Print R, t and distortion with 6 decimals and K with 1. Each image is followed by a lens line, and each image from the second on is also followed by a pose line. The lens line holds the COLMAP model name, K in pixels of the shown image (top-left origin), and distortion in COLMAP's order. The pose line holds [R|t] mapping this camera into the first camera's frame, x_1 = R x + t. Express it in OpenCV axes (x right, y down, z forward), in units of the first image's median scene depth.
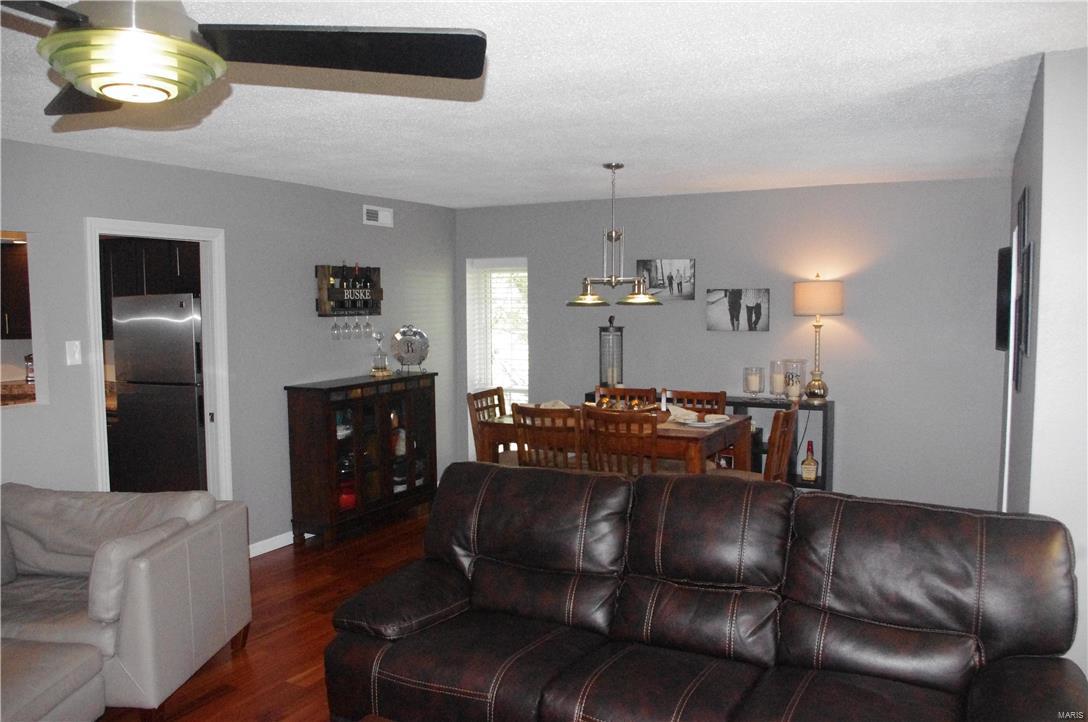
lens RADIAL K [[834.3, 0, 544.0], [0, 834.3, 361.0], [0, 0, 1]] dist [-0.106562, 0.056716]
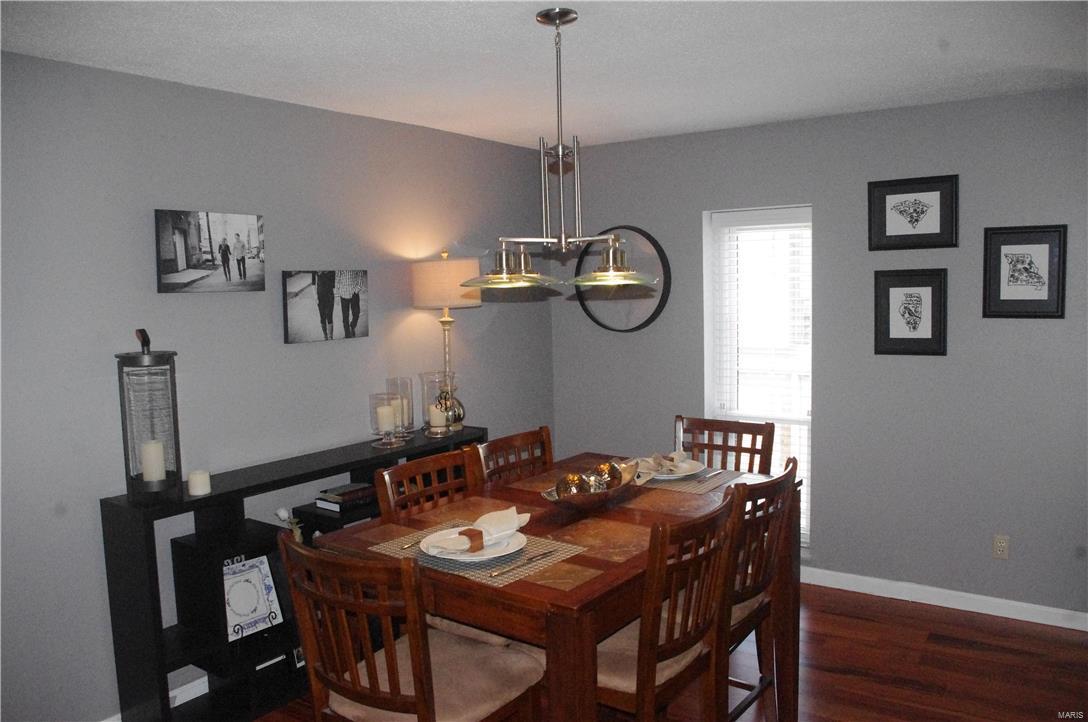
lens RADIAL K [[834.3, 0, 544.0], [0, 834.3, 361.0], [0, 0, 1]] dist [-0.106562, 0.056716]
pose [[0.154842, -0.090289, 0.983805, -0.335928], [0.095103, 0.992553, 0.076124, -0.051854], [-0.983351, 0.081775, 0.162276, 0.744833]]
